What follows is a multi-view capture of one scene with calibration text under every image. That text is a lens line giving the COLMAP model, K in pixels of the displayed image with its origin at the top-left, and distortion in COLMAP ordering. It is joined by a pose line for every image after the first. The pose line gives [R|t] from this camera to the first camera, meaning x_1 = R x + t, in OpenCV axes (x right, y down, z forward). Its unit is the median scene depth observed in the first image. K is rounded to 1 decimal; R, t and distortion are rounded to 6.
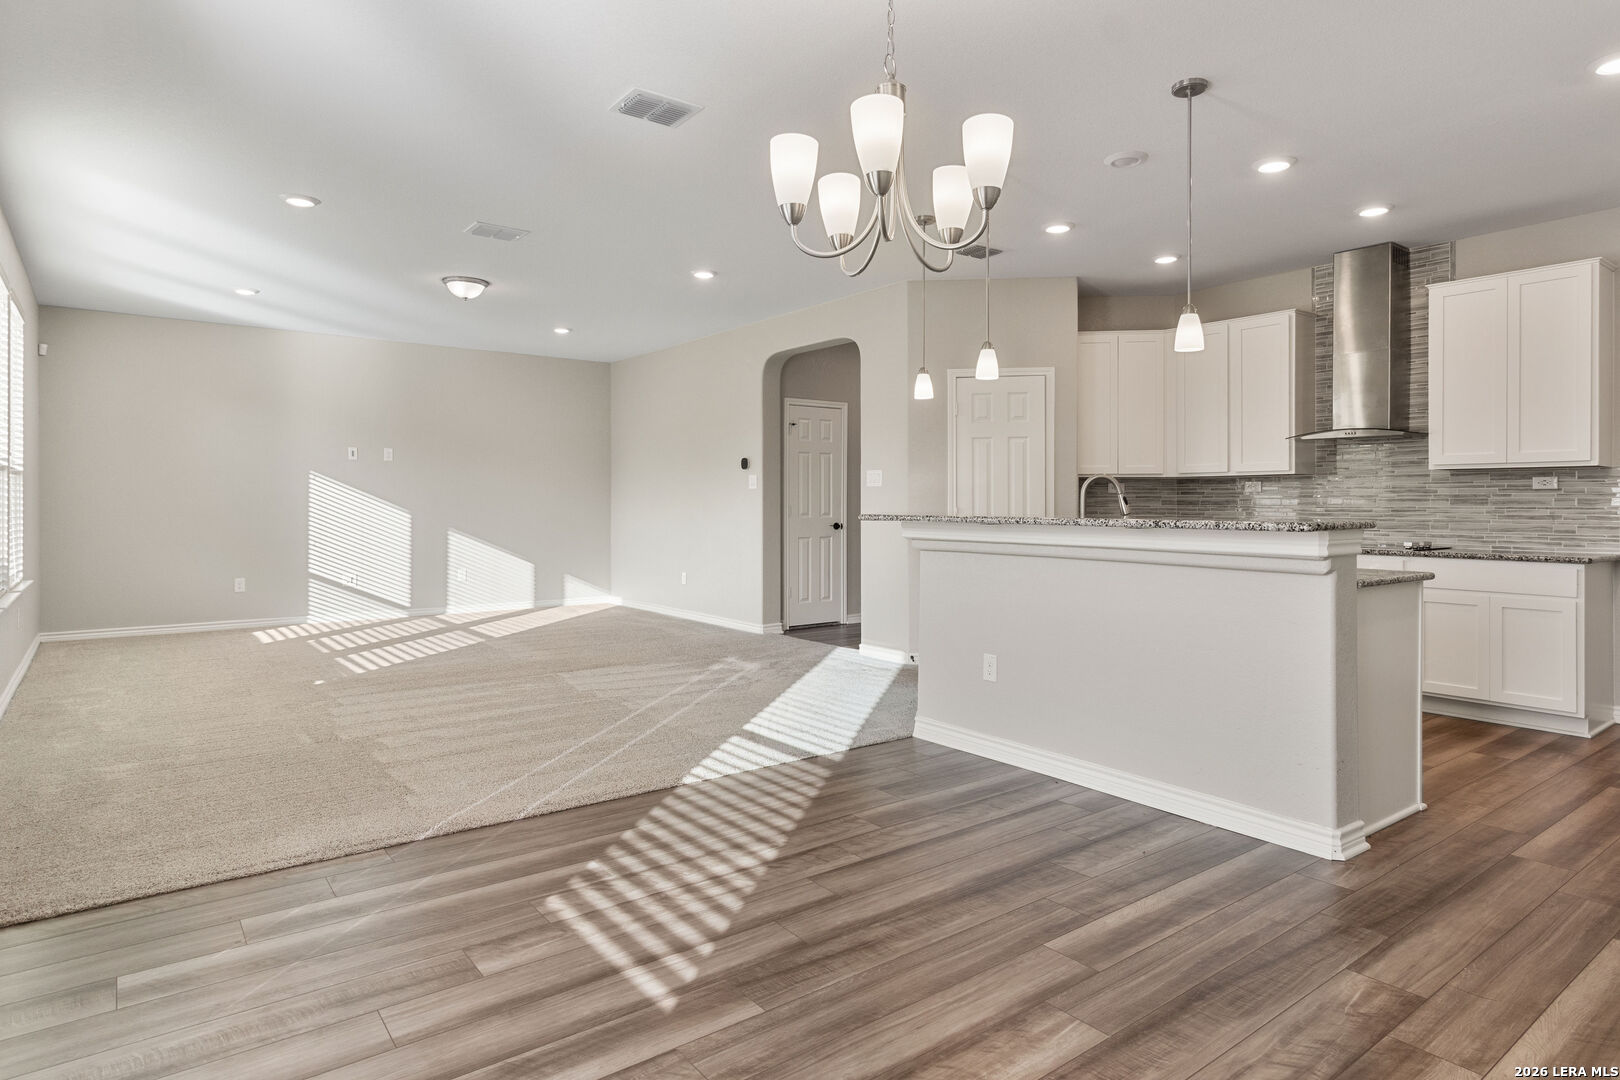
lens RADIAL K [[911.8, 0, 820.8], [0, 911.8, 510.9], [0, 0, 1]] dist [0.001938, 0.000803]
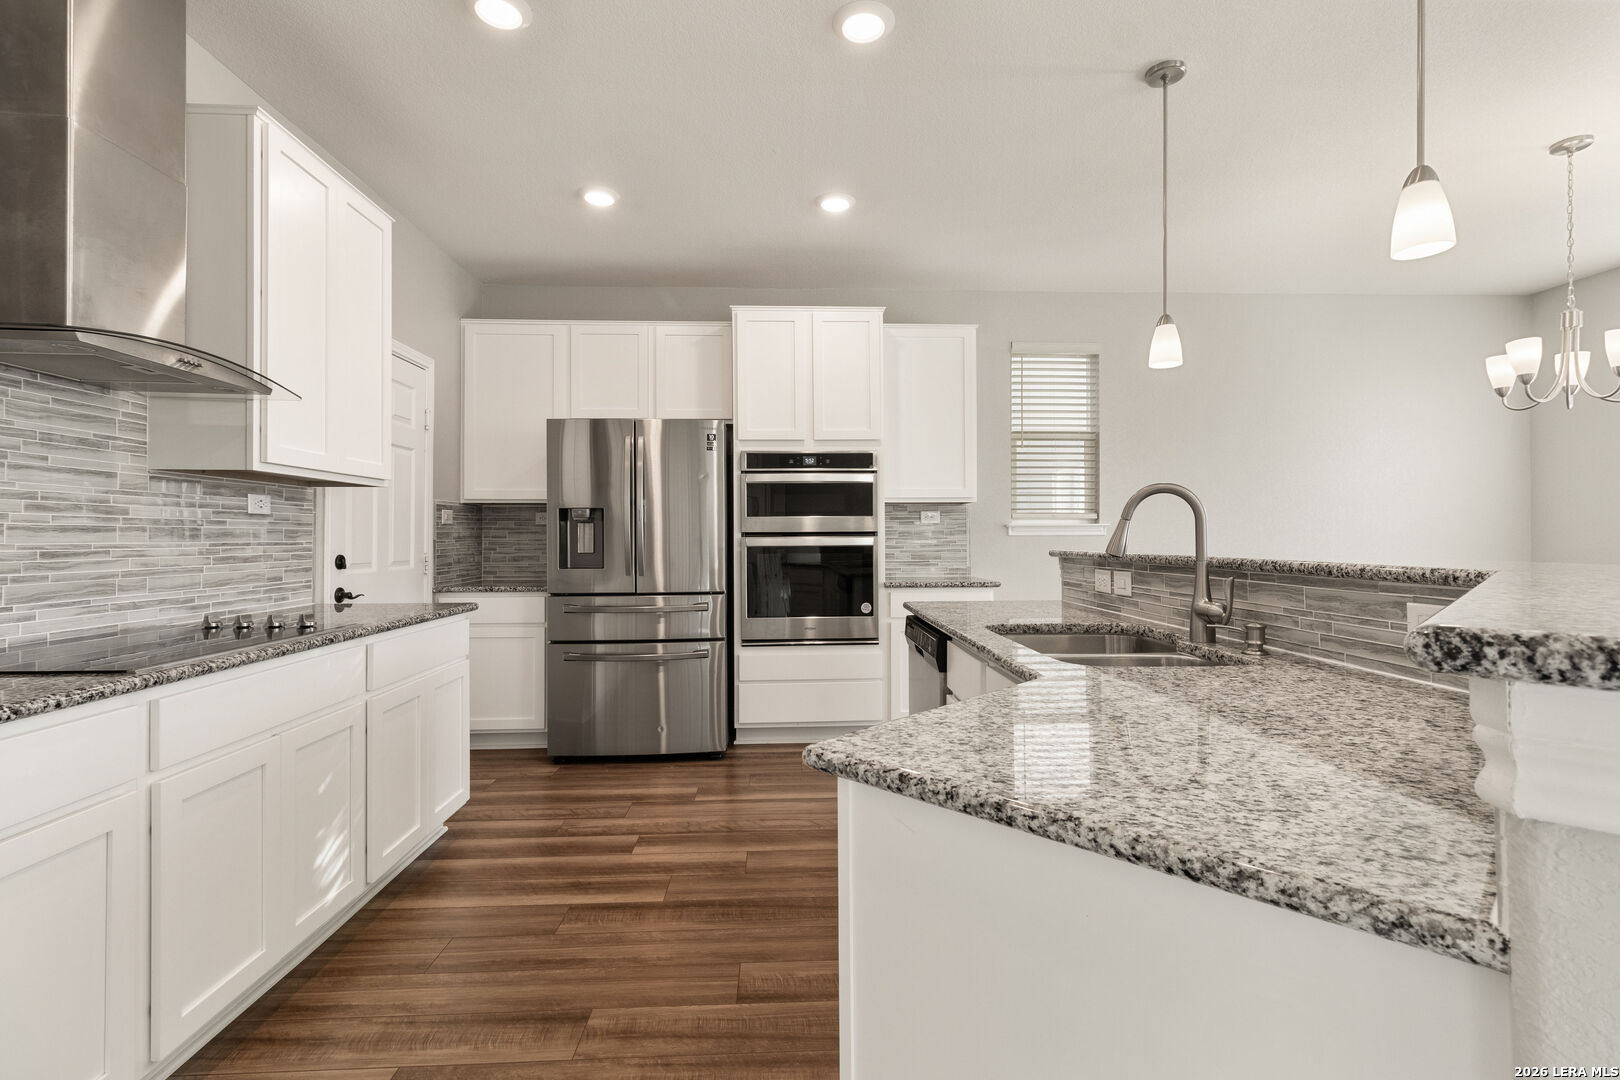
lens RADIAL K [[735.1, 0, 808.0], [0, 735.1, 529.6], [0, 0, 1]] dist [-0.002914, -0.000422]
pose [[-0.816282, 0.004709, 0.577634, 0.166204], [0.003863, 0.999989, -0.002693, -0.009201], [-0.577641, 0.000033, -0.816291, 1.070893]]
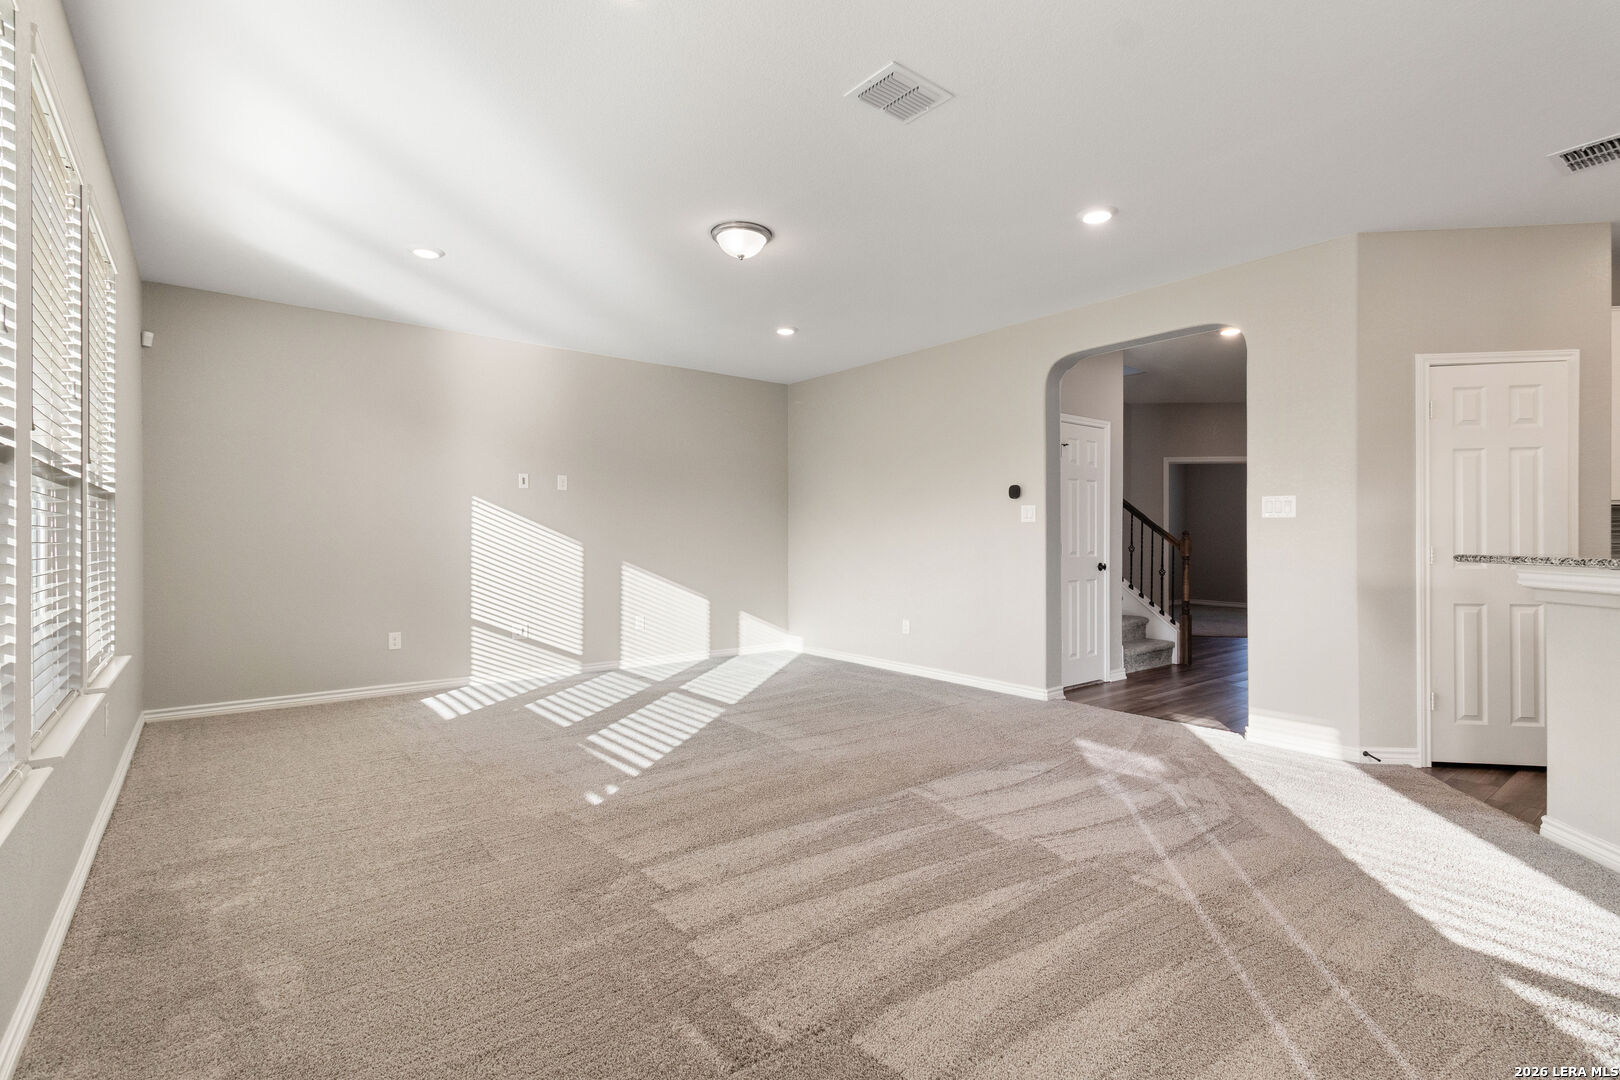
lens RADIAL K [[751.9, 0, 820.9], [0, 751.9, 546.5], [0, 0, 1]] dist [0.002266, 0.000598]
pose [[0.999831, -0.000943, 0.018382, -0.388657], [0.000907, 0.999998, 0.001950, -0.005464], [-0.018384, -0.001933, 0.999829, 0.464946]]
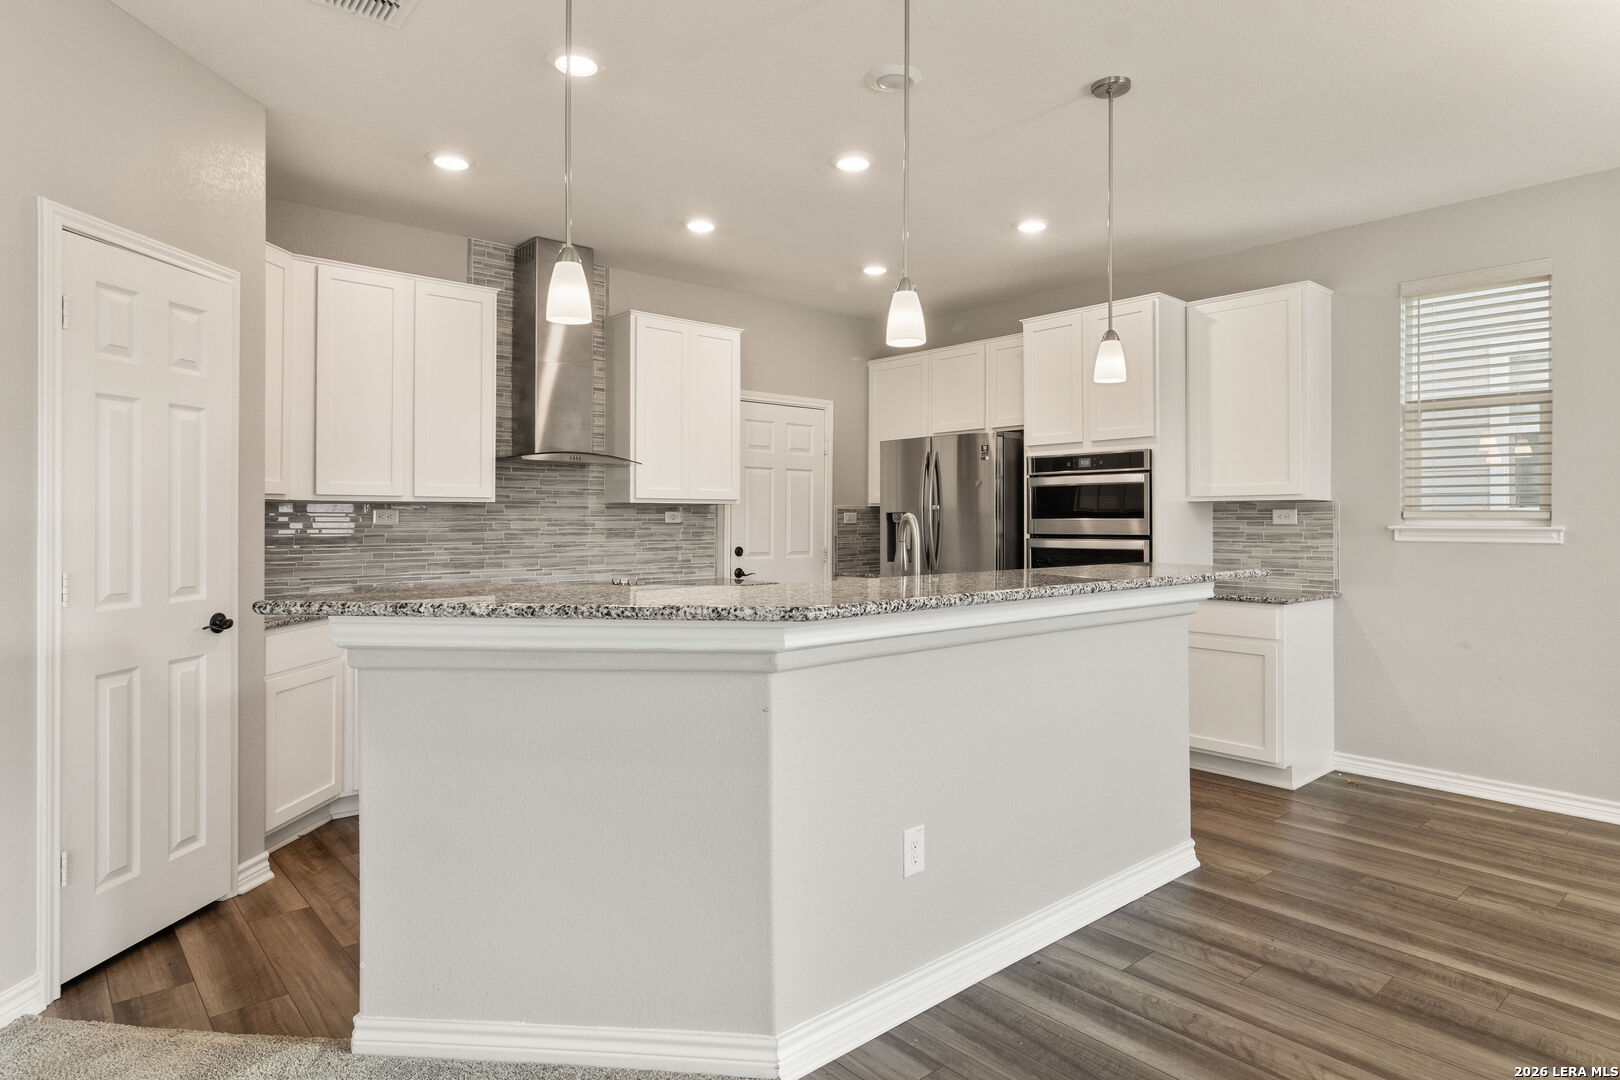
lens RADIAL K [[911.8, 0, 820.8], [0, 911.8, 510.9], [0, 0, 1]] dist [0.001938, 0.000803]
pose [[-0.067117, 0.004970, 0.997733, -0.281425], [0.006078, 0.999971, -0.004572, -0.029018], [-0.997727, 0.005757, -0.067145, 0.801968]]
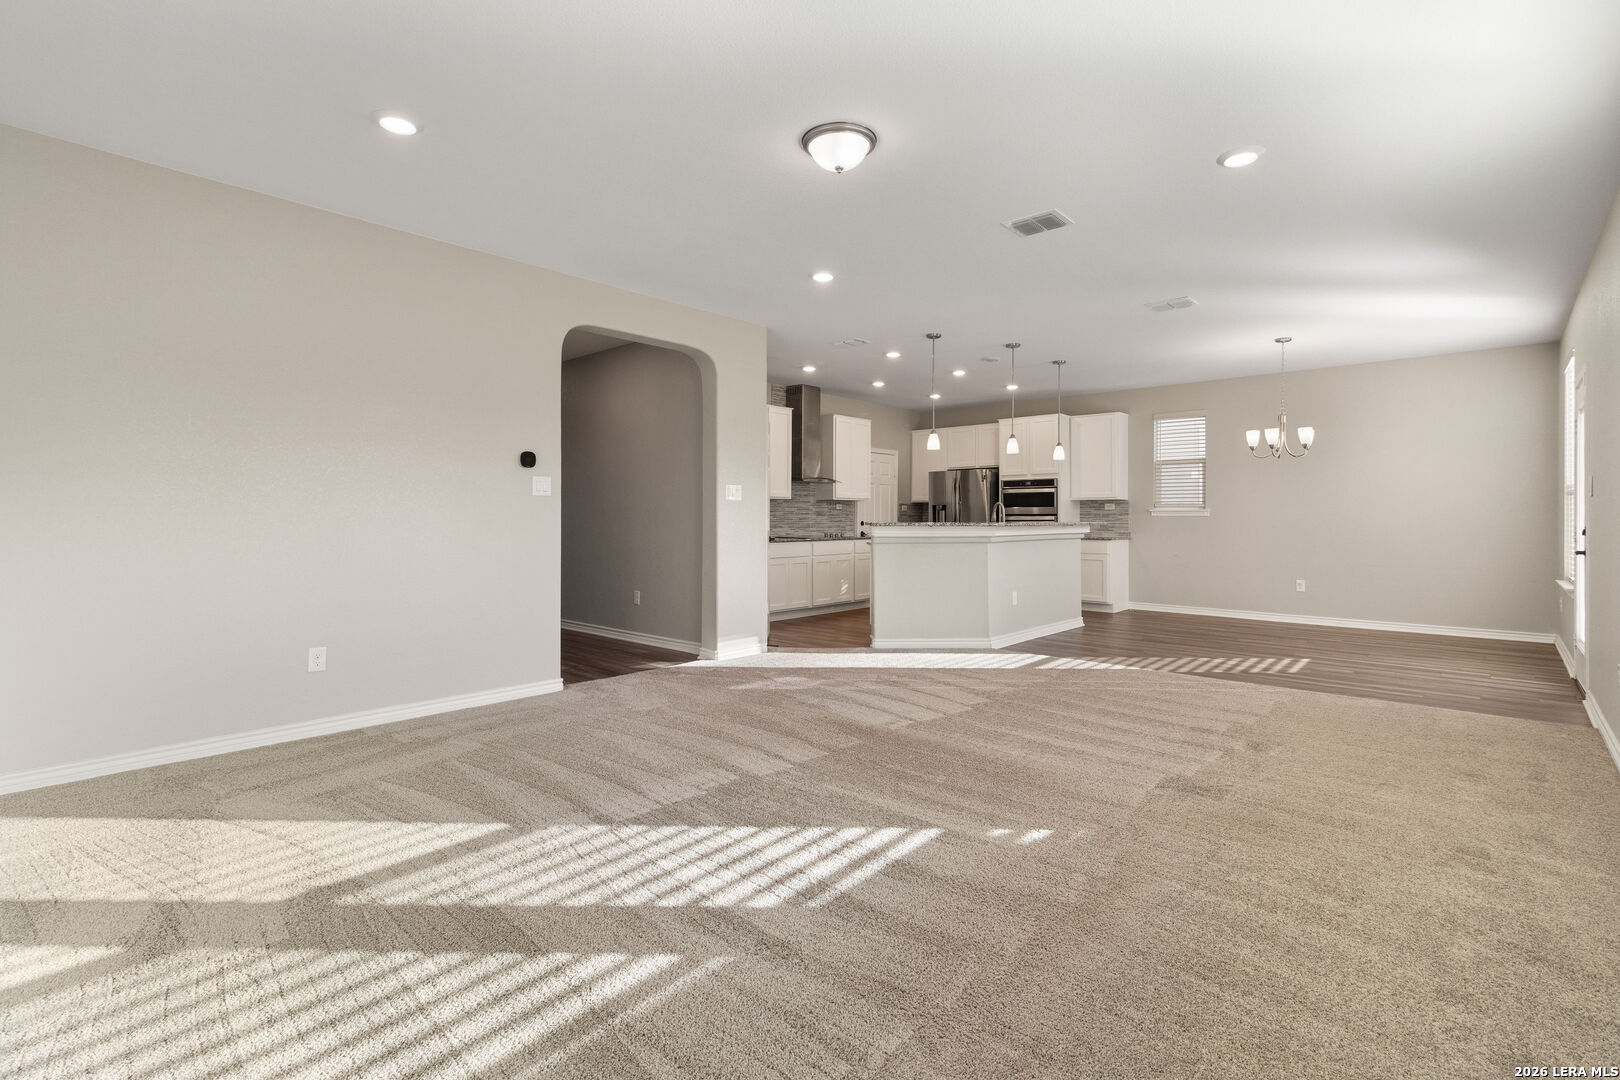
lens RADIAL K [[748.8, 0, 826.9], [0, 748.8, 511.3], [0, 0, 1]] dist [0.045199, 0.000020]
pose [[-0.195408, 0.003355, 0.980716, -0.991185], [0.005456, 0.999982, -0.002334, -0.013310], [-0.980707, 0.004894, -0.195423, 1.263186]]
